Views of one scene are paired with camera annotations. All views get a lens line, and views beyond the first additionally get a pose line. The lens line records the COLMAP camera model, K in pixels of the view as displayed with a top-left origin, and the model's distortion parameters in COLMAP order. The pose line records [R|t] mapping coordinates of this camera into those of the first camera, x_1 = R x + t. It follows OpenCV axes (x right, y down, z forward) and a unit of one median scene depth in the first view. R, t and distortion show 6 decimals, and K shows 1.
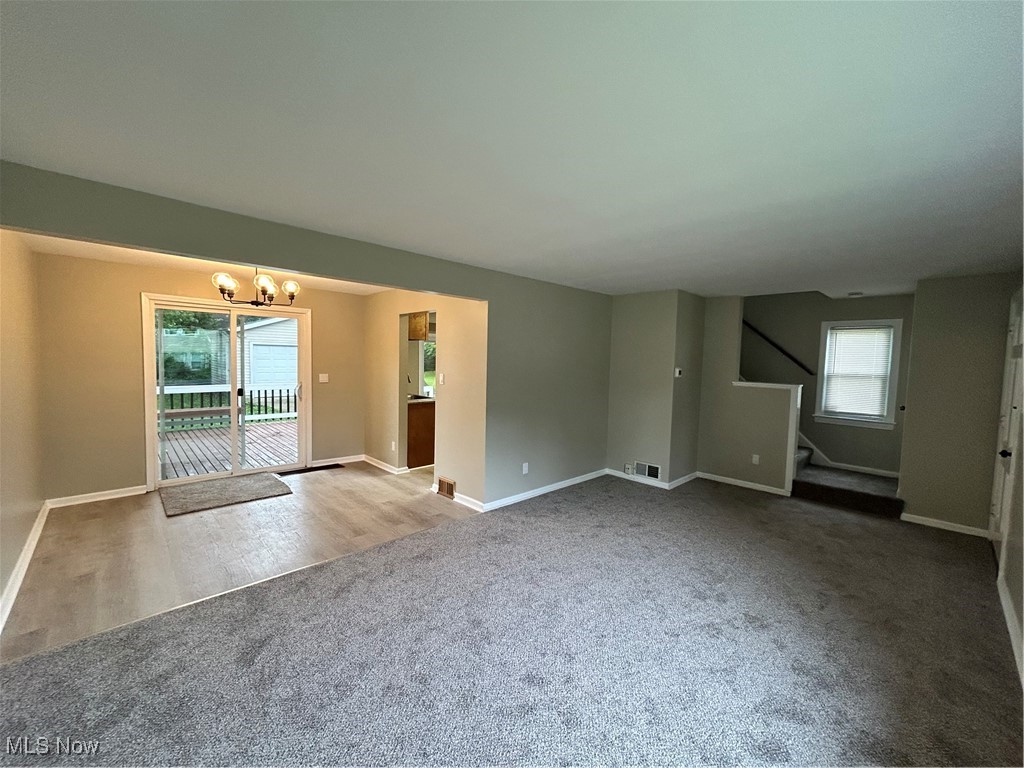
lens RADIAL K [[415.3, 0, 512.2], [0, 415.3, 383.2], [0, 0, 1]] dist [0.000349, 0.000348]
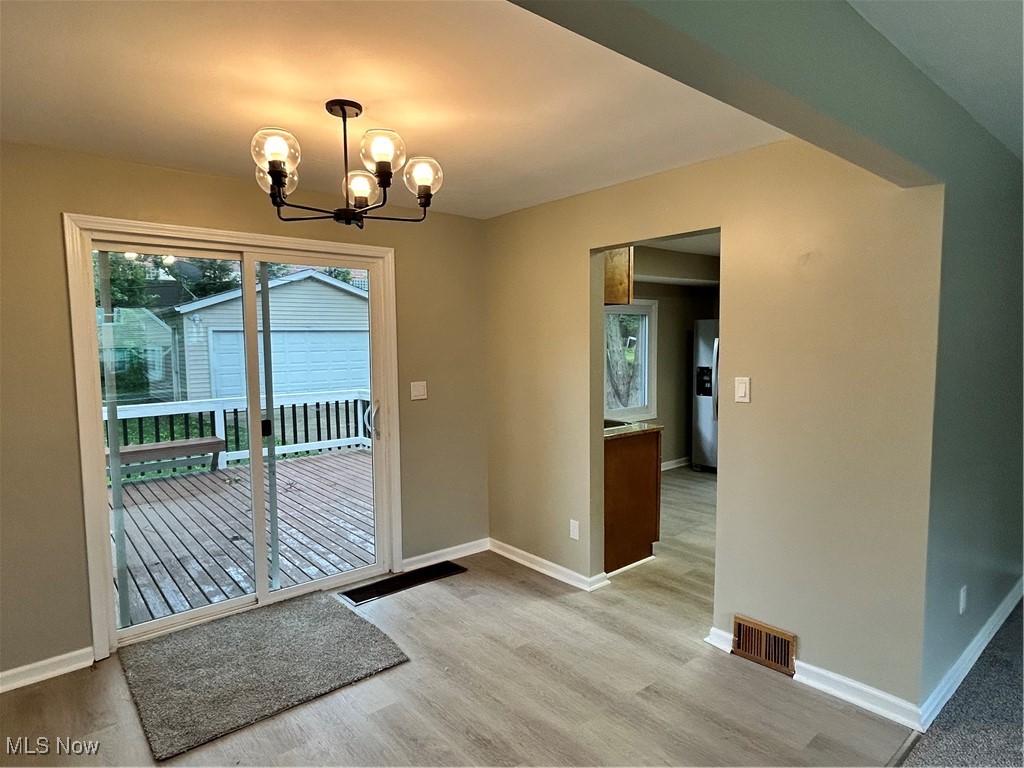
lens RADIAL K [[594.4, 0, 513.7], [0, 594.4, 386.8], [0, 0, 1]] dist [0.004673, -0.006242]
pose [[0.997580, -0.030934, -0.062273, -0.350934], [0.032144, 0.999312, 0.018520, -0.029795], [0.061657, -0.020477, 0.997887, 0.364998]]
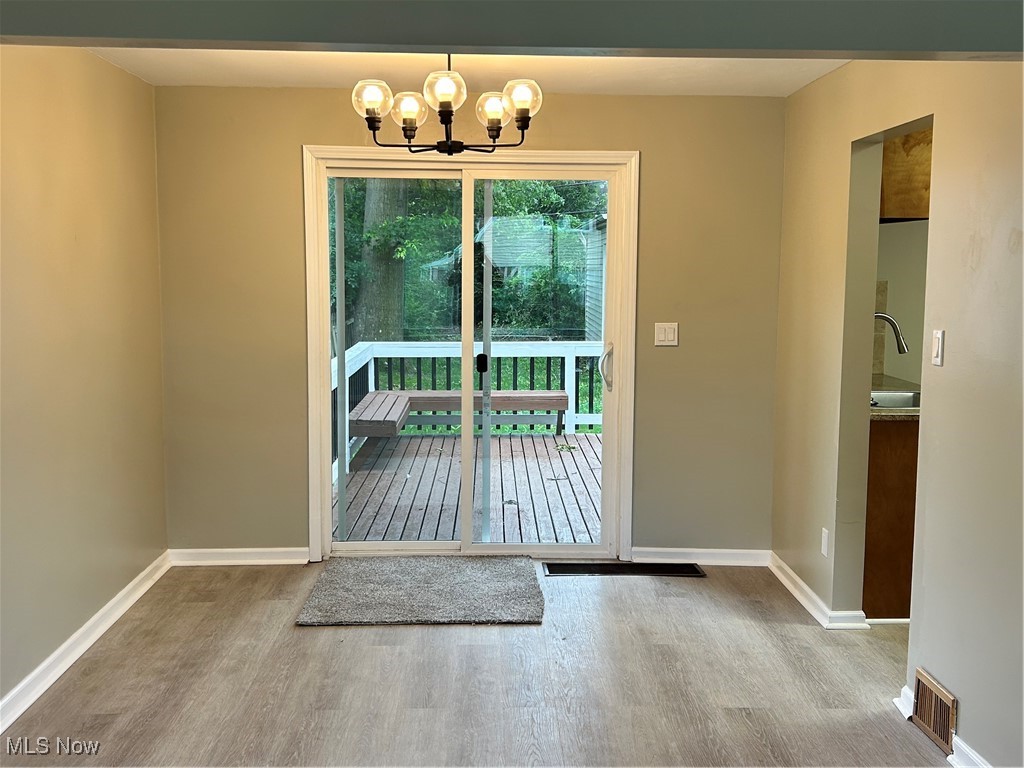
lens RADIAL K [[1097.4, 0, 520.7], [0, 1097.4, 383.2], [0, 0, 1]] dist [0.058815, 0.000000]
pose [[0.743134, 0.053614, -0.666991, 0.134839], [-0.029108, 0.998432, 0.047824, -0.012809], [0.668509, -0.016125, 0.743529, 0.200885]]
